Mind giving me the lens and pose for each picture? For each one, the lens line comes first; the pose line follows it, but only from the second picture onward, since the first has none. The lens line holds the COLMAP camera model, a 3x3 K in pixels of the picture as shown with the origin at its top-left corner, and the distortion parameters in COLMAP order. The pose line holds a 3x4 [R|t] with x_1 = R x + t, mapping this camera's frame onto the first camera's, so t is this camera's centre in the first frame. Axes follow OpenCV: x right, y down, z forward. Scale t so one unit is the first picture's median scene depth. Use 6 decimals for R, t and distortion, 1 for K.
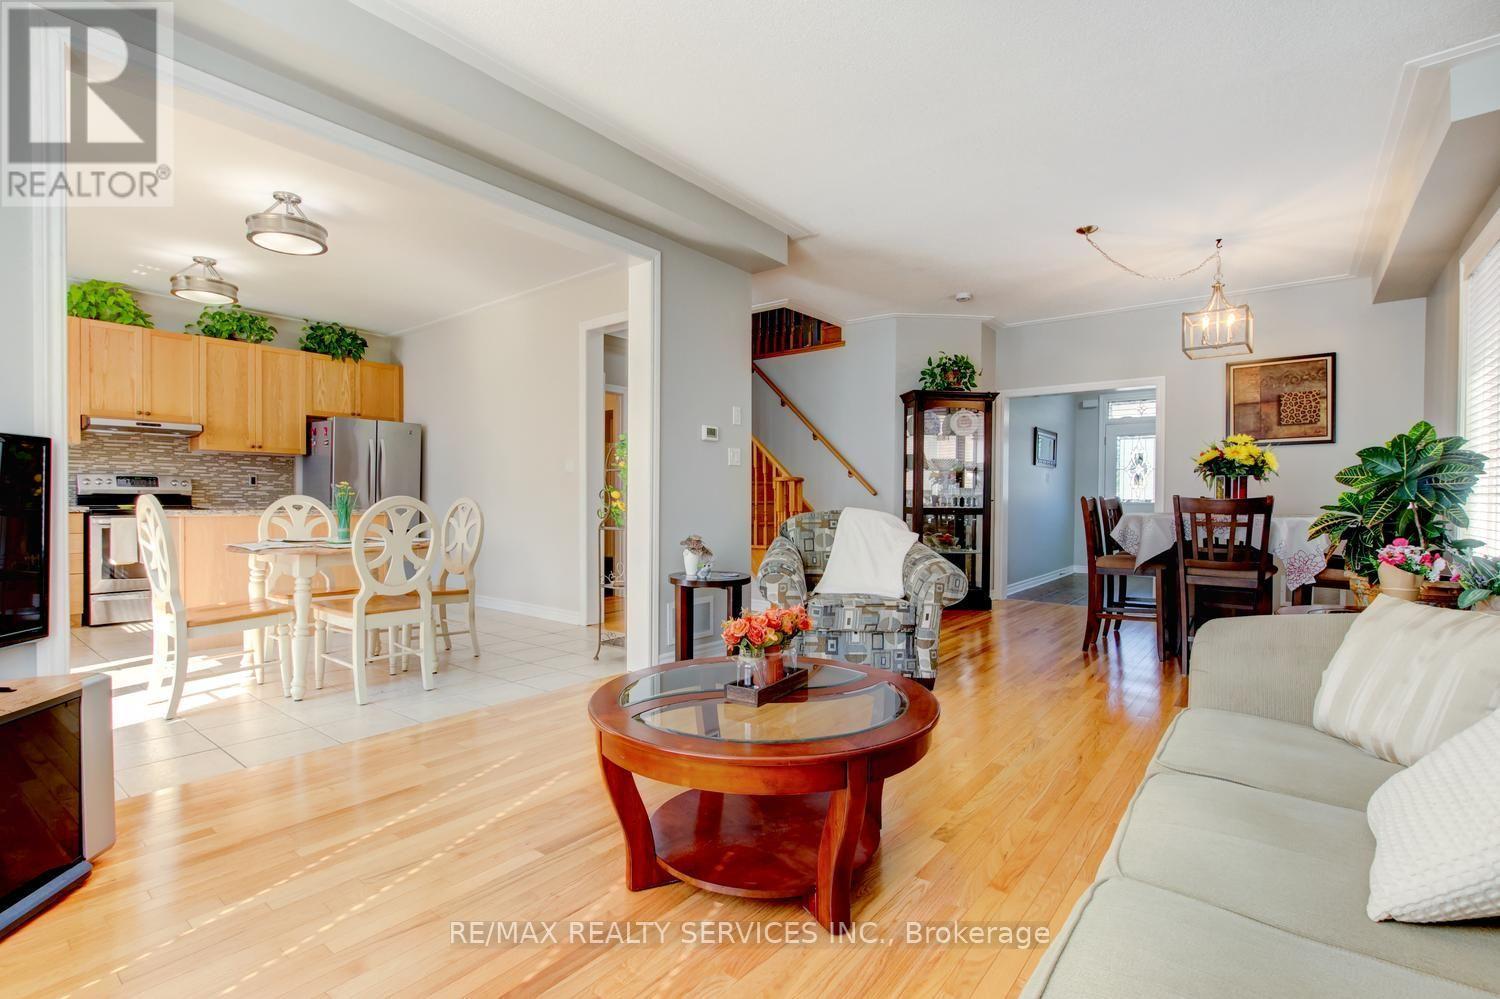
lens RADIAL K [[701.8, 0, 737.0], [0, 701.8, 513.6], [0, 0, 1]] dist [-0.009764, 0.000414]
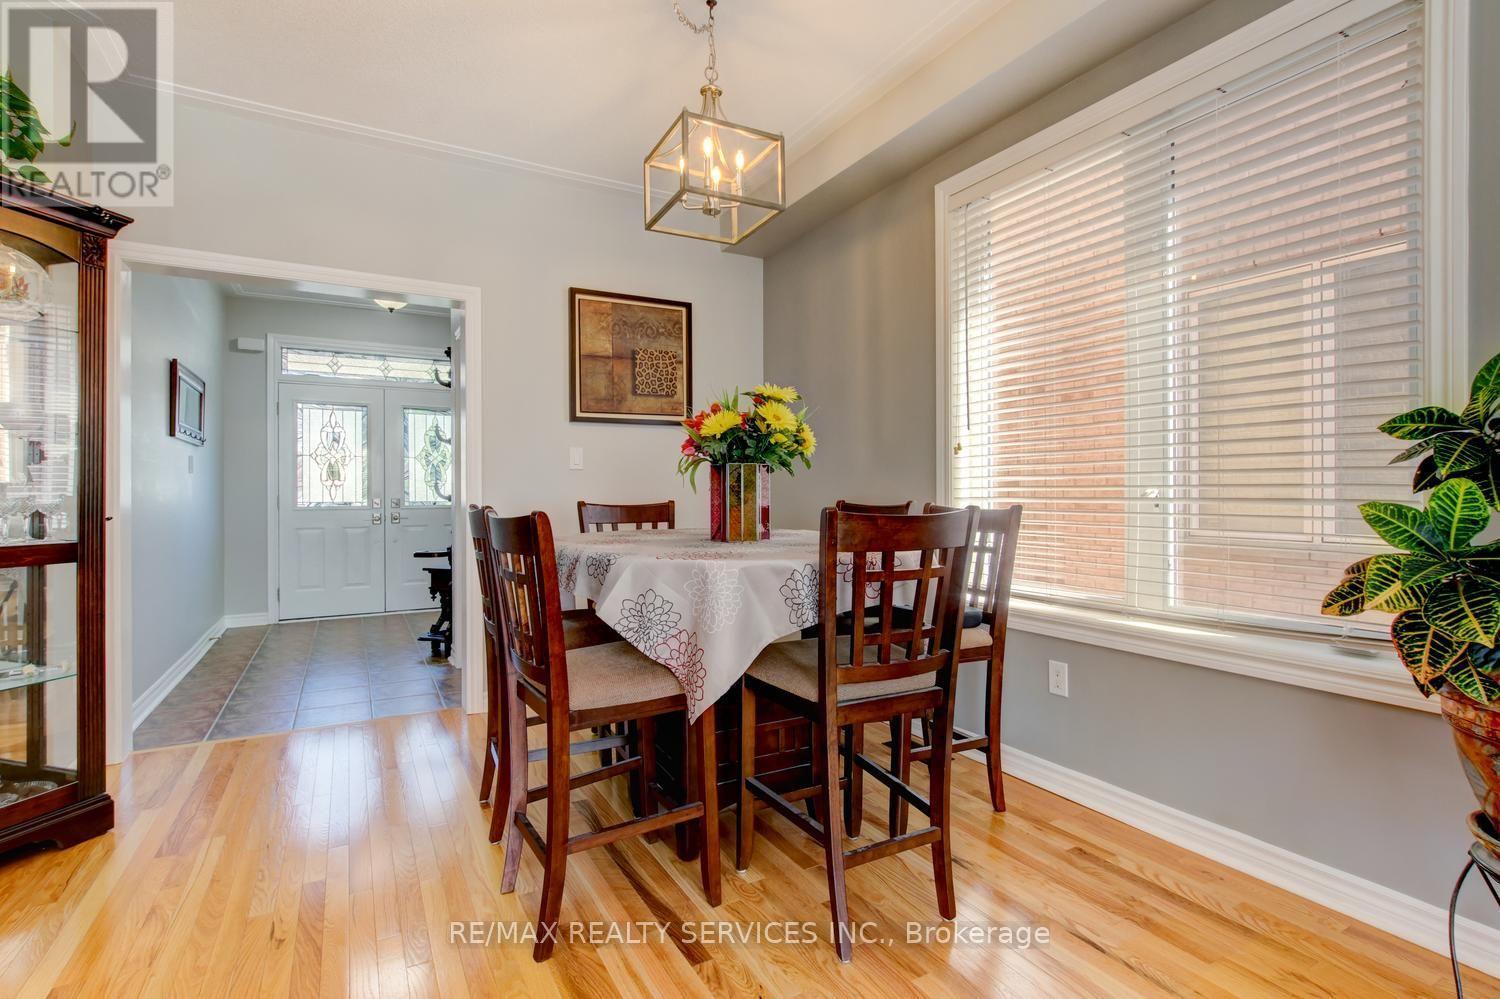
lens RADIAL K [[711.3, 0, 746.4], [0, 711.3, 492.6], [0, 0, 1]] dist [-0.001973, -0.000200]
pose [[0.389363, -0.005261, 0.921069, 0.177831], [0.026746, 0.999627, -0.005597, -0.023742], [-0.920696, 0.026814, 0.389358, 0.630069]]
